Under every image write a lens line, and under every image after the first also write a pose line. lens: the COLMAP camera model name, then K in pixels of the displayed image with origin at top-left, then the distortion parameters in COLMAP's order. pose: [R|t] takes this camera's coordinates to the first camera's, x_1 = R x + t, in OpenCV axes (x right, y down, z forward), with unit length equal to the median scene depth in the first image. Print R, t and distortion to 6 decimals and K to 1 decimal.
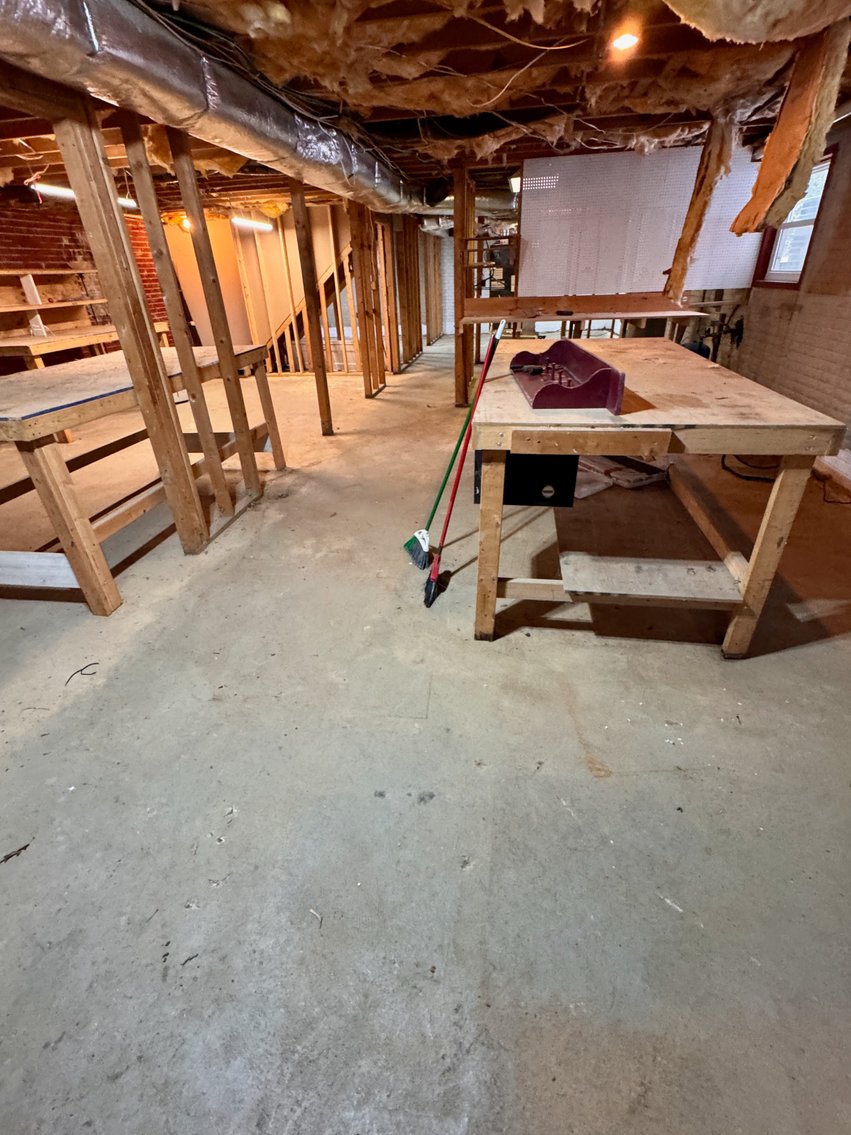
lens RADIAL K [[507.9, 0, 424.4], [0, 507.9, 579.8], [0, 0, 1]] dist [-0.001535, -0.000303]
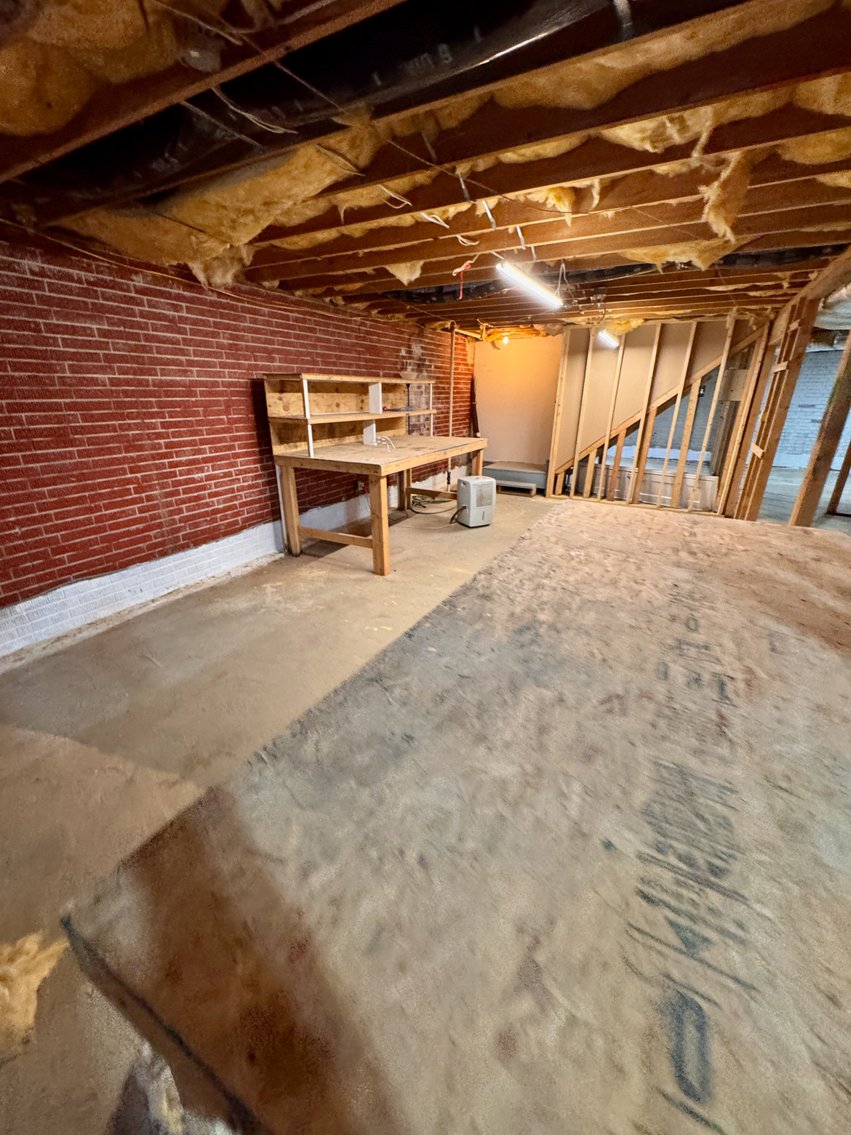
lens RADIAL K [[450.3, 0, 425.5], [0, 450.3, 567.5], [0, 0, 1]] dist [-0.001288, -0.000091]
pose [[0.942920, 0.161976, -0.290972, -0.366363], [-0.208206, 0.968655, -0.135487, -0.169684], [0.259906, 0.188336, 0.947089, 0.287413]]
